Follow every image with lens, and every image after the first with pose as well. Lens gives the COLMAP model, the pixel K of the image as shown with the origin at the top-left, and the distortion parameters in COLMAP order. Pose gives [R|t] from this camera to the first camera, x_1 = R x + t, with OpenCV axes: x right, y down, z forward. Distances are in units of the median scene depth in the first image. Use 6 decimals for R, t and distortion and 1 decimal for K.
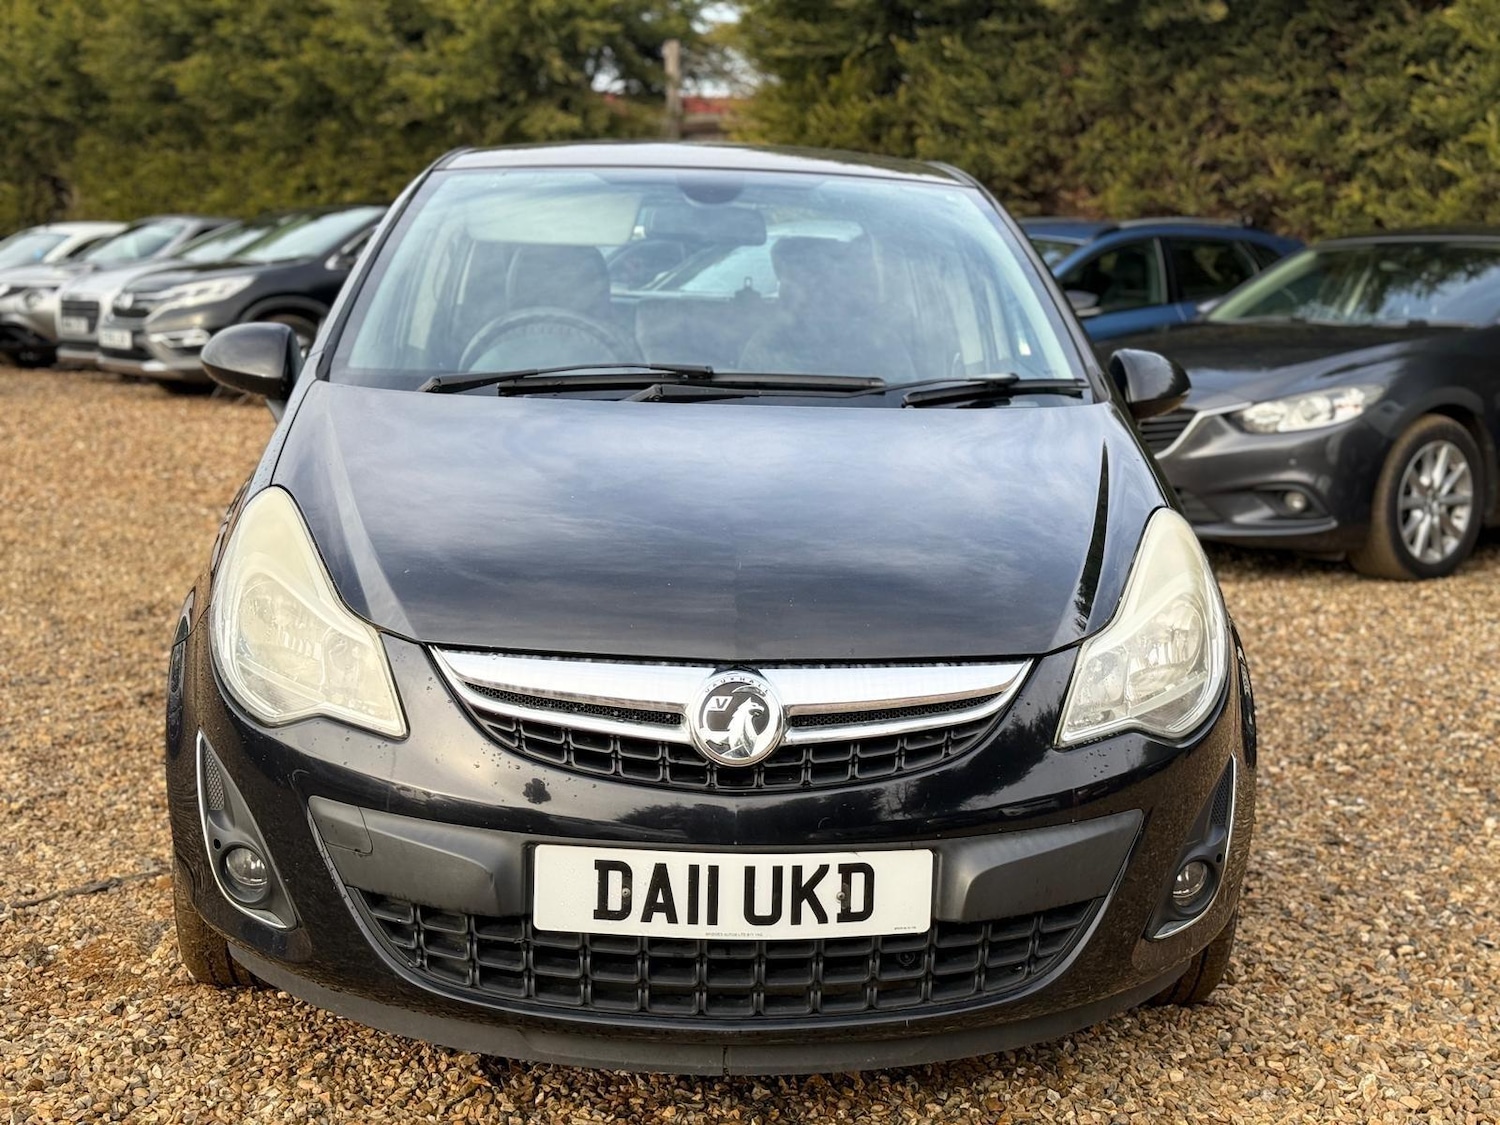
lens RADIAL K [[2094.4, 0, 737.0], [0, 2094.4, 567.5], [0, 0, 1]] dist [0.238987, -0.554633]
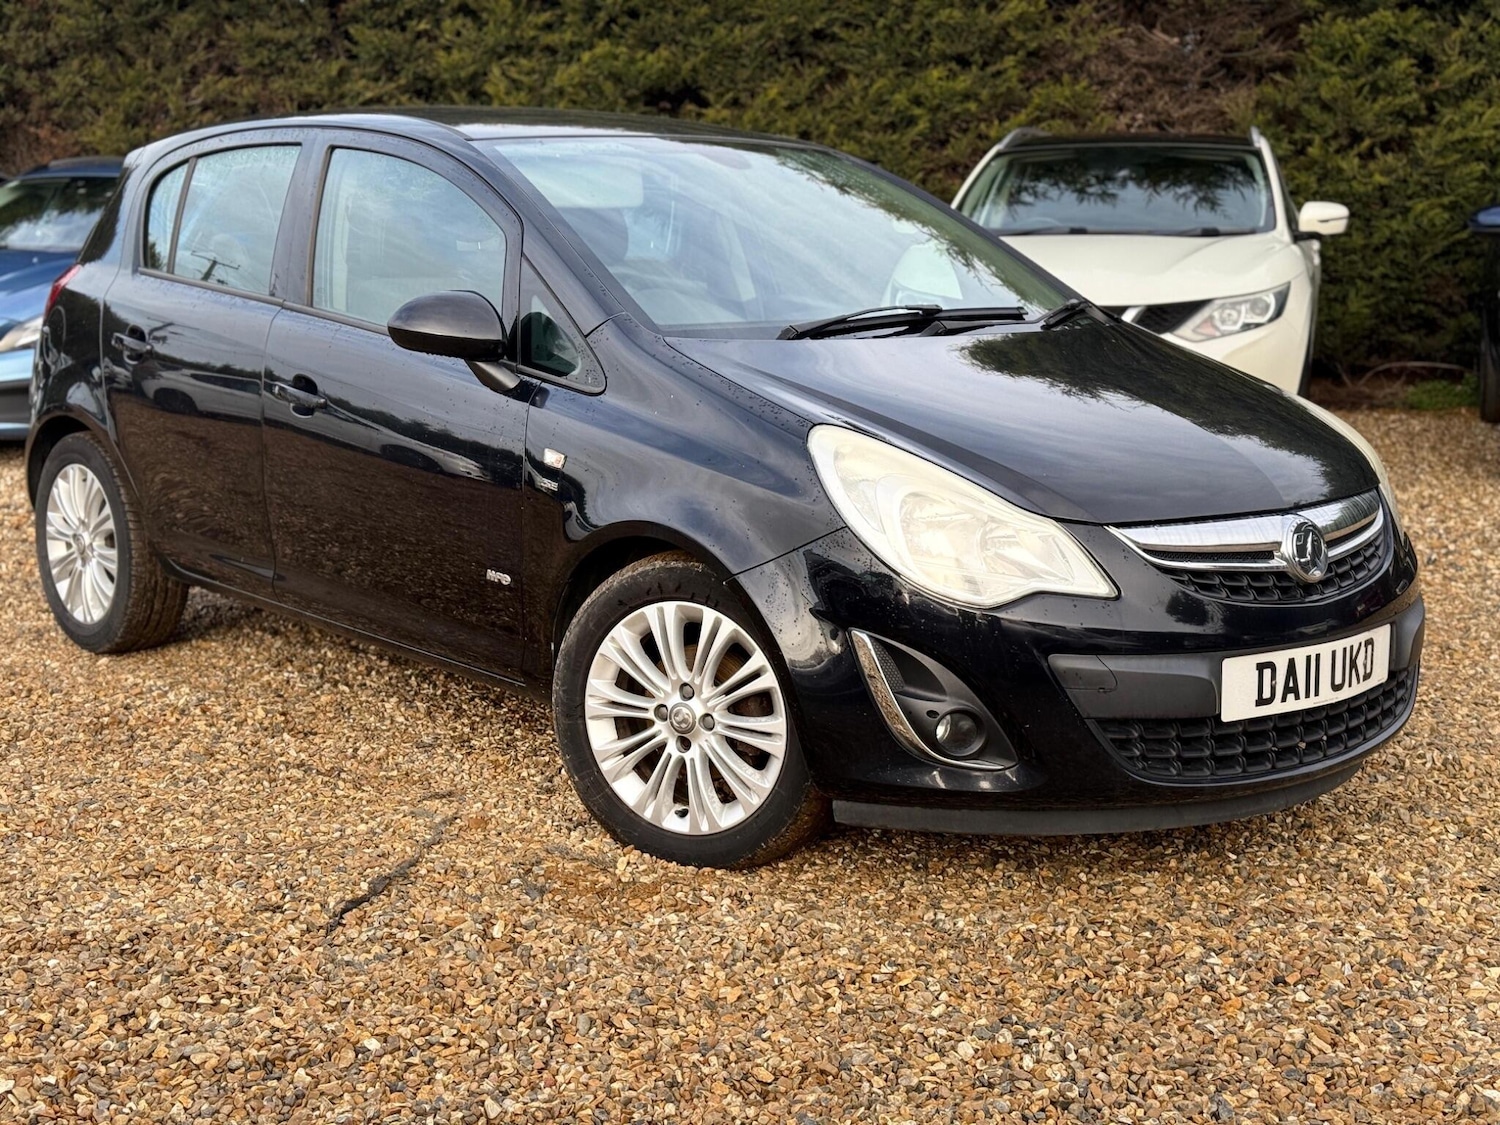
lens RADIAL K [[2102.7, 0, 750.0], [0, 2102.7, 562.5], [0, 0, 1]] dist [0.225718, -0.485373]
pose [[0.778988, -0.125006, 0.614452, -0.893655], [0.106588, 0.992064, 0.066699, -0.040266], [-0.617913, 0.013536, 0.786130, 0.093887]]
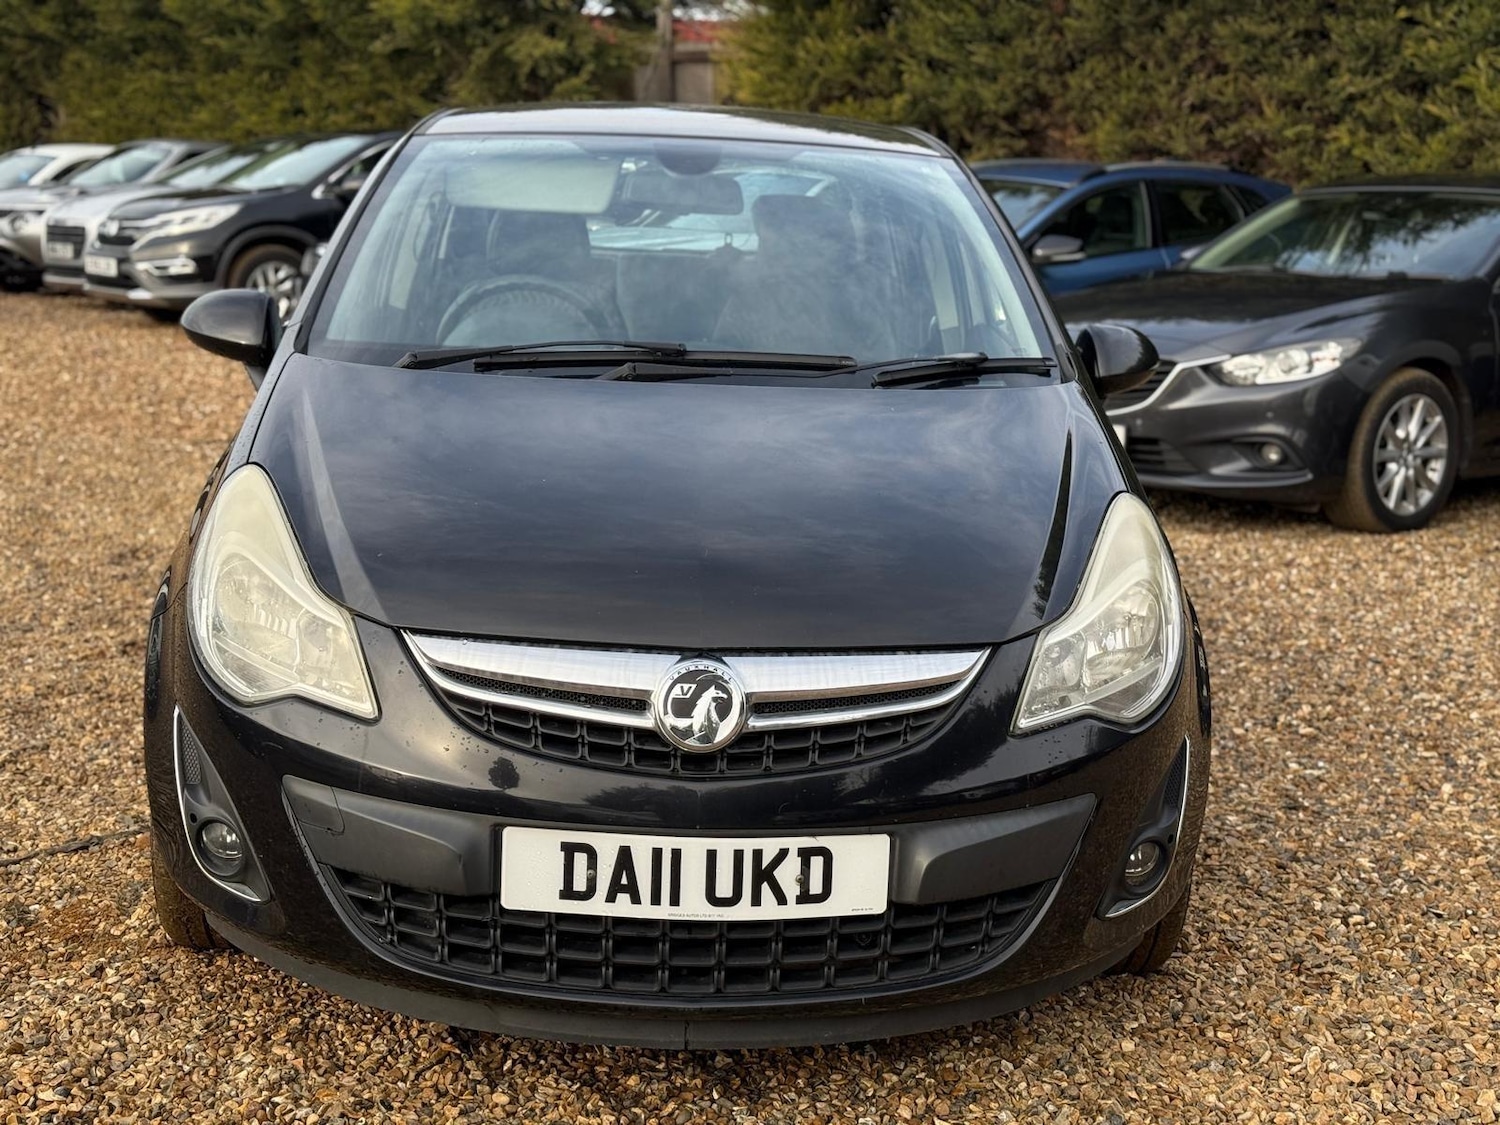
lens RADIAL K [[2095.4, 0, 737.0], [0, 2095.4, 549.1], [0, 0, 1]] dist [0.242515, -0.565967]
pose [[0.999940, 0.009563, 0.005260, 0.008970], [-0.009706, 0.999563, 0.027921, -0.025967], [-0.004991, -0.027971, 0.999596, -0.019033]]
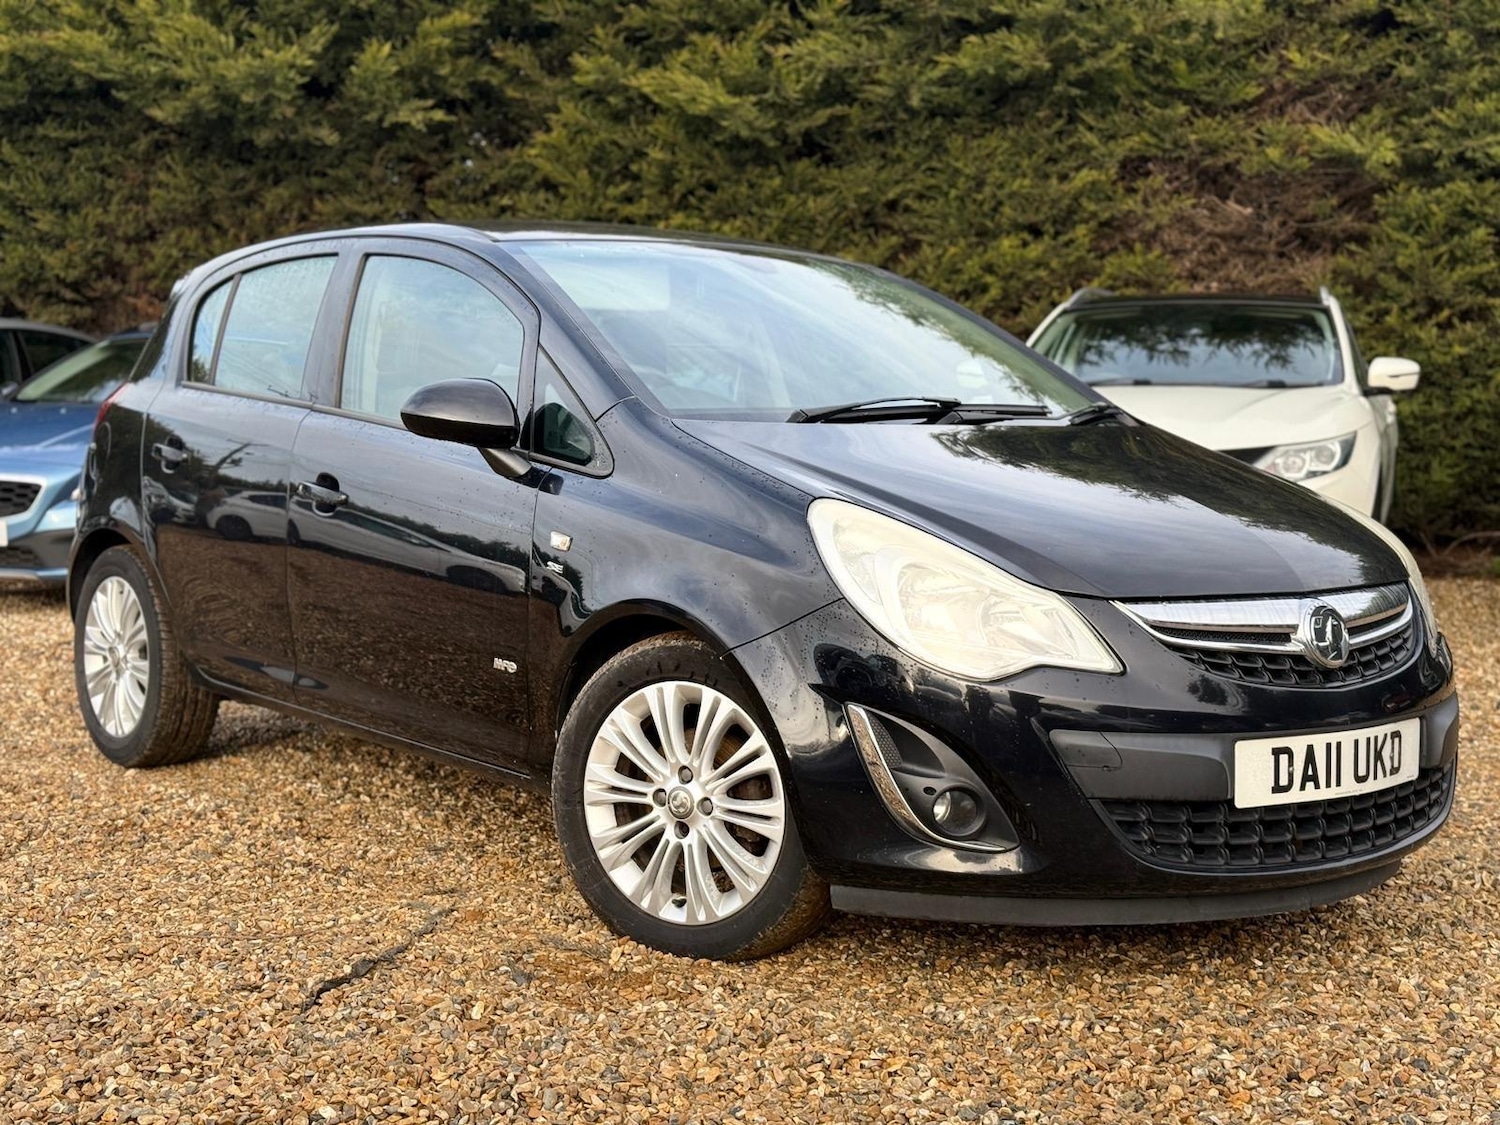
lens RADIAL K [[2102.7, 0, 750.0], [0, 2102.7, 562.5], [0, 0, 1]] dist [0.225718, -0.485373]
pose [[0.808259, -0.060668, 0.585693, -0.845911], [0.096731, 0.994845, -0.030439, 0.025750], [-0.580827, 0.081258, 0.809961, 0.083901]]
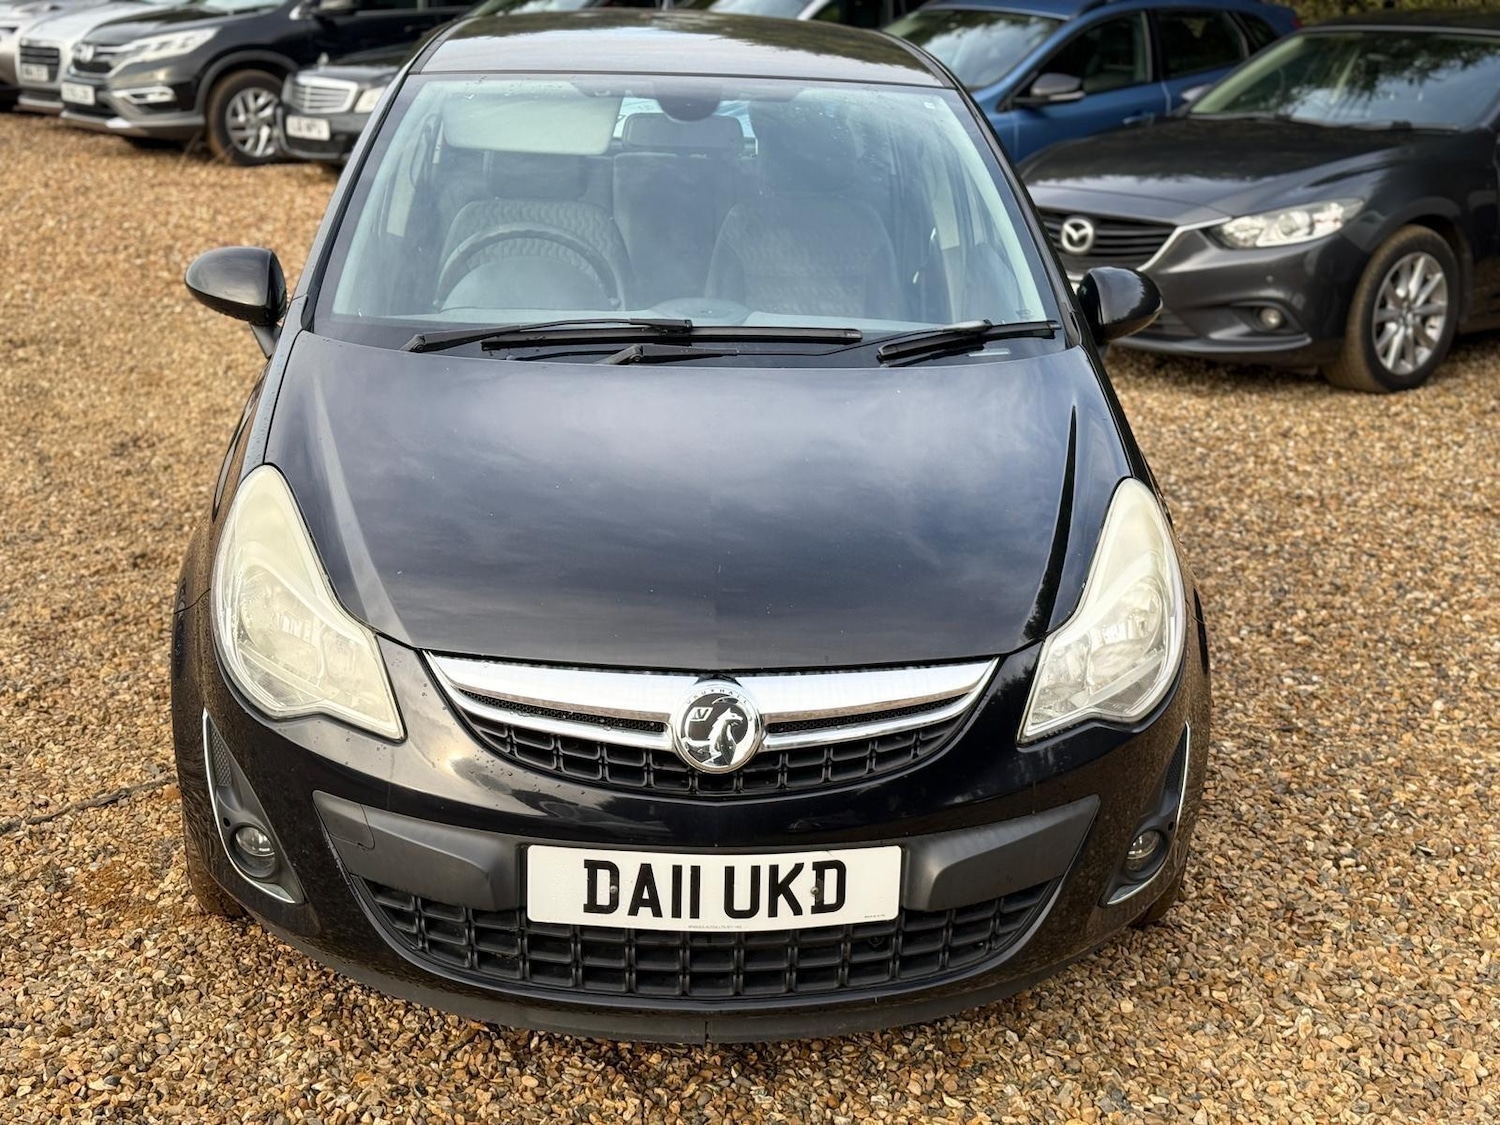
lens RADIAL K [[2102.4, 0, 728.0], [0, 2102.4, 567.3], [0, 0, 1]] dist [0.221995, -0.471854]
pose [[0.999977, -0.003539, 0.005801, -0.000304], [0.002712, 0.990573, 0.136961, -0.118925], [-0.006231, -0.136942, 0.990559, -0.030485]]
